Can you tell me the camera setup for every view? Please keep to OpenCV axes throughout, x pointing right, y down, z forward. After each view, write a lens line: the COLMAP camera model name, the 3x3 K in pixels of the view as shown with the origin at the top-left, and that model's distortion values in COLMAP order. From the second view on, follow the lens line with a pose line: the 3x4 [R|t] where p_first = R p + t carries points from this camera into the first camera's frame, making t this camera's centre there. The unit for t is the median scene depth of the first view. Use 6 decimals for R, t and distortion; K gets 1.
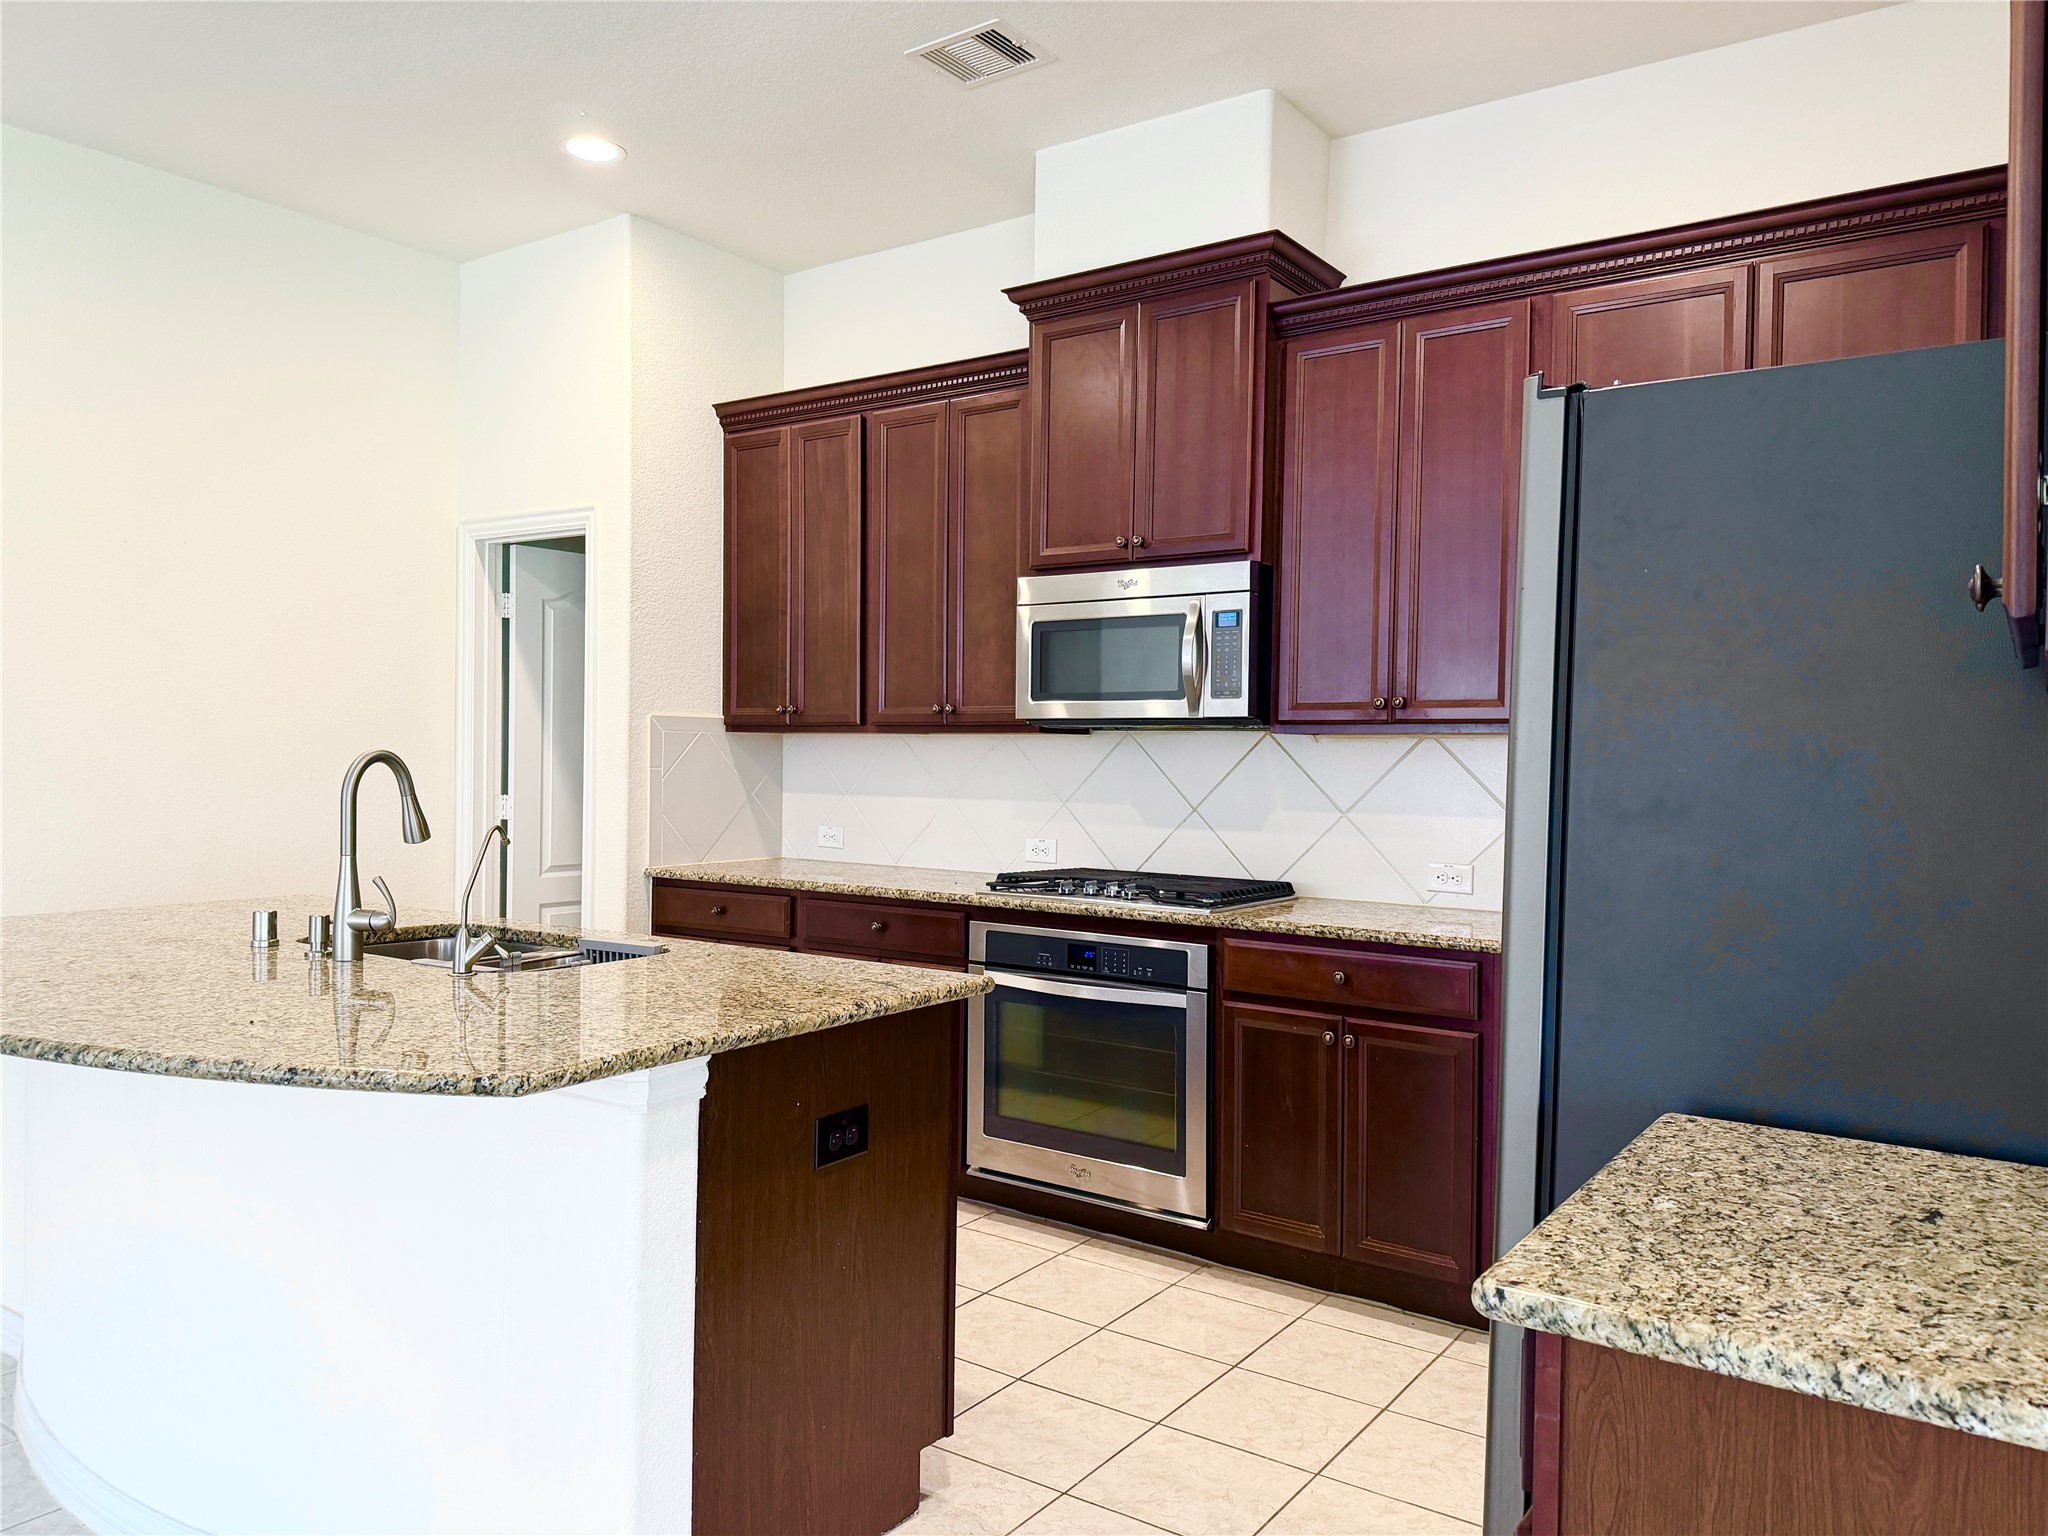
lens RADIAL K [[1434.1, 0, 1026.9], [0, 1434.1, 772.3], [0, 0, 1]] dist [0.069294, -0.059192]
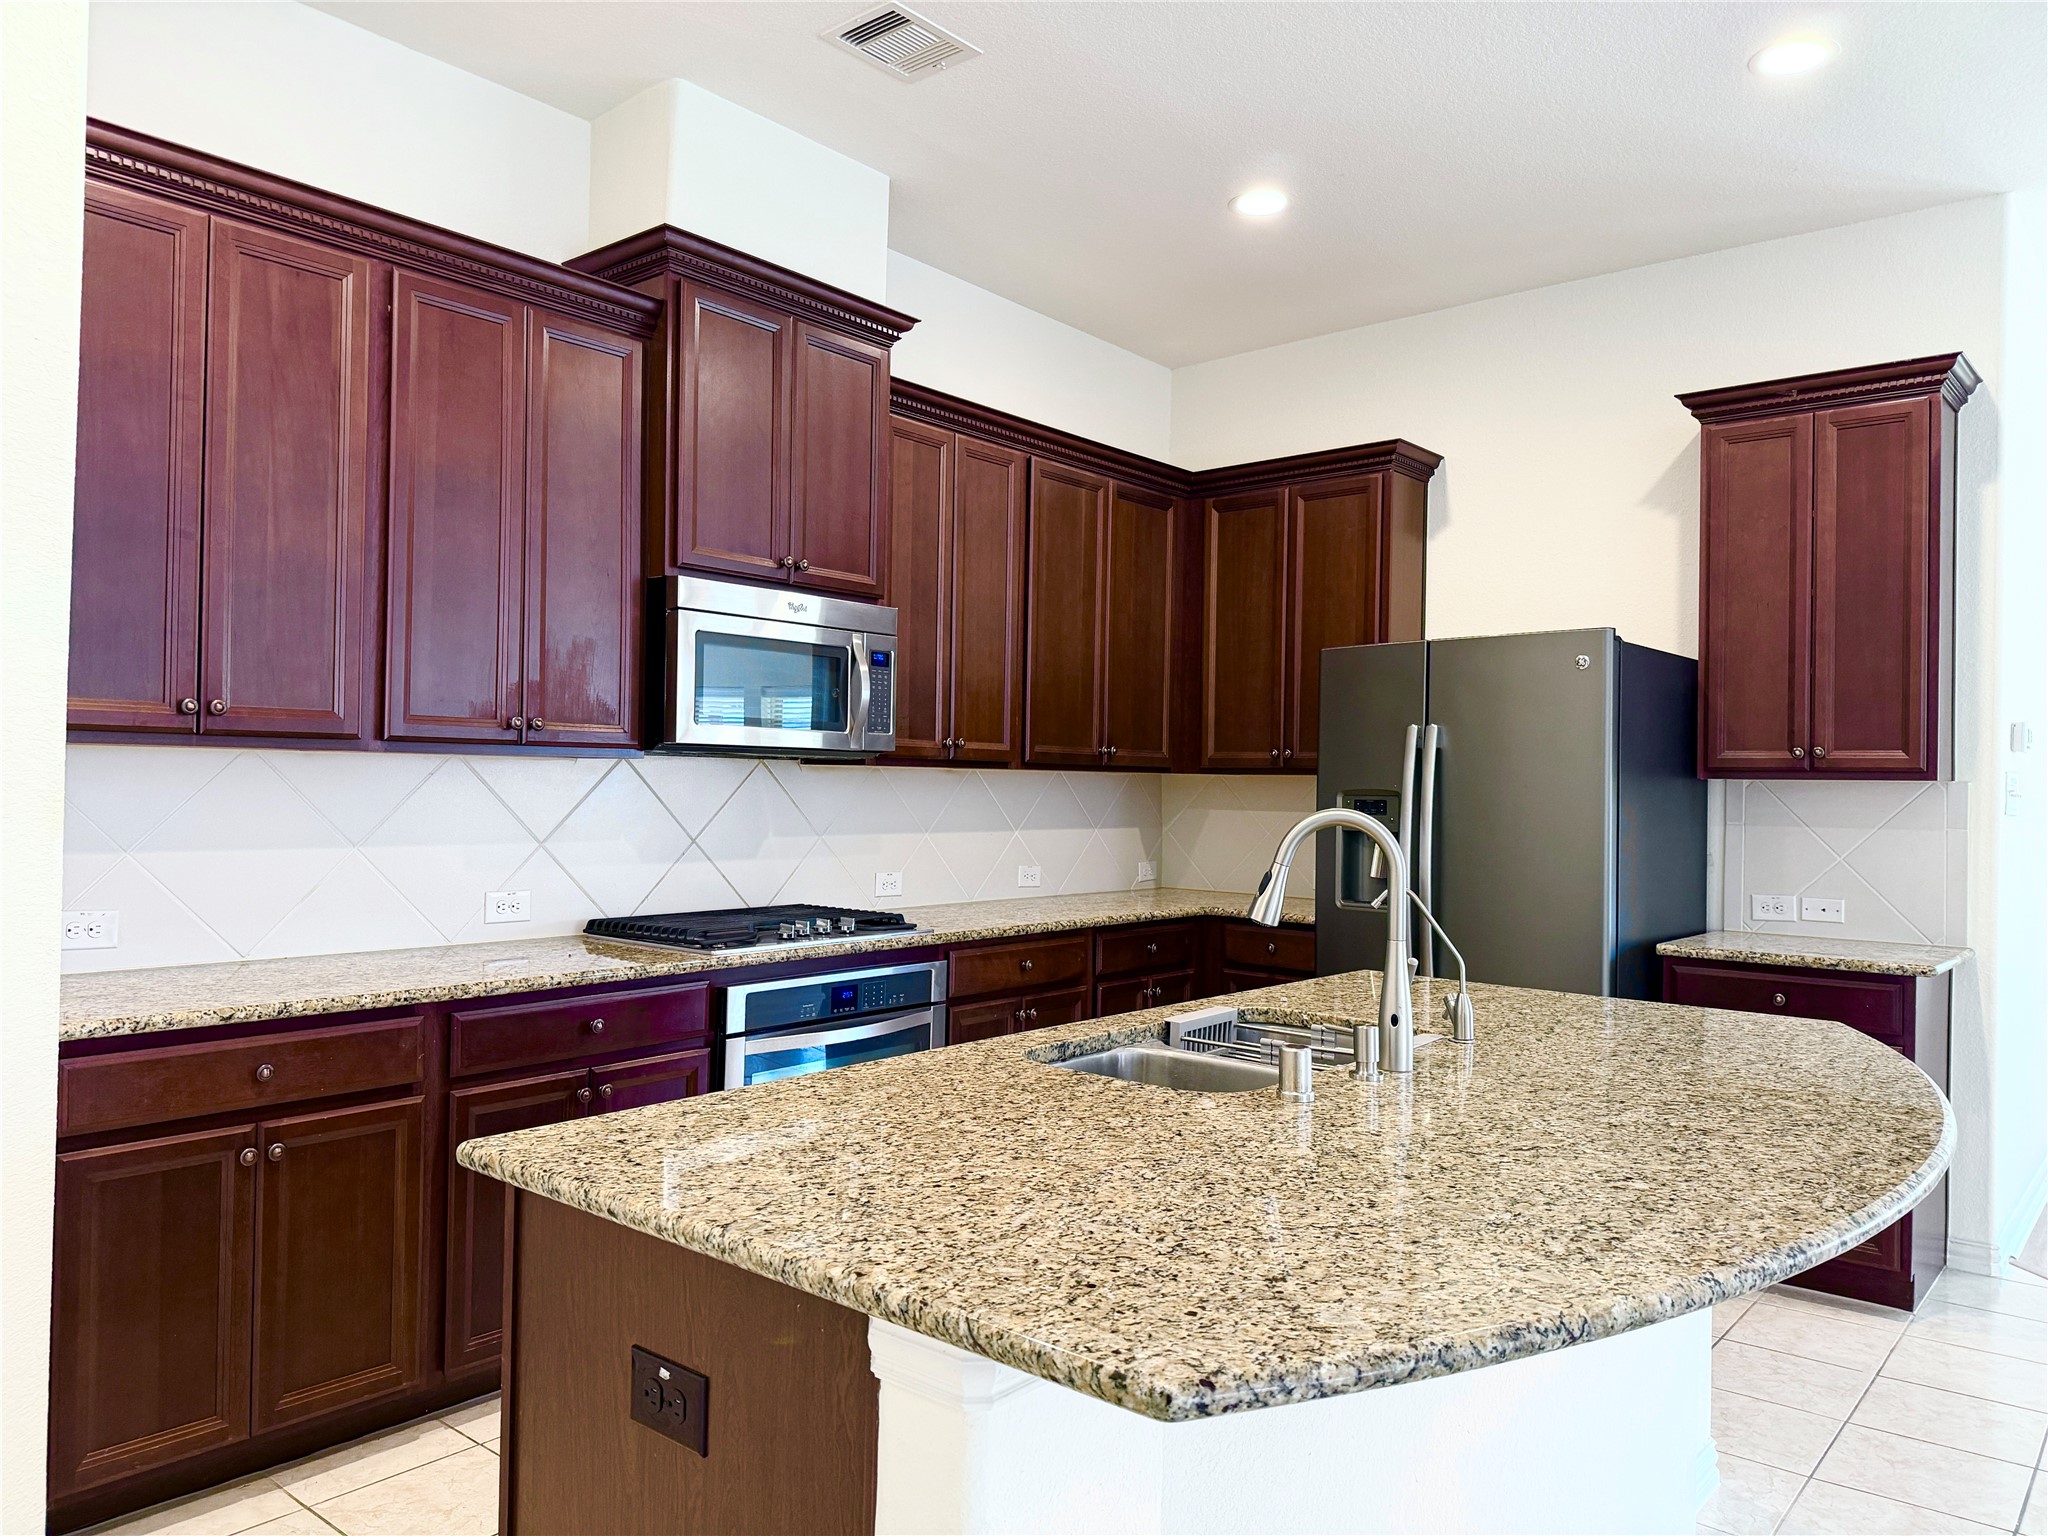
lens RADIAL K [[1434.1, 0, 1025.8], [0, 1434.1, 766.3], [0, 0, 1]] dist [0.069294, -0.059192]
pose [[0.095952, -0.002567, 0.995383, -0.827218], [-0.000109, 0.999997, 0.002589, -0.026200], [-0.995386, -0.000357, 0.095951, 0.721790]]
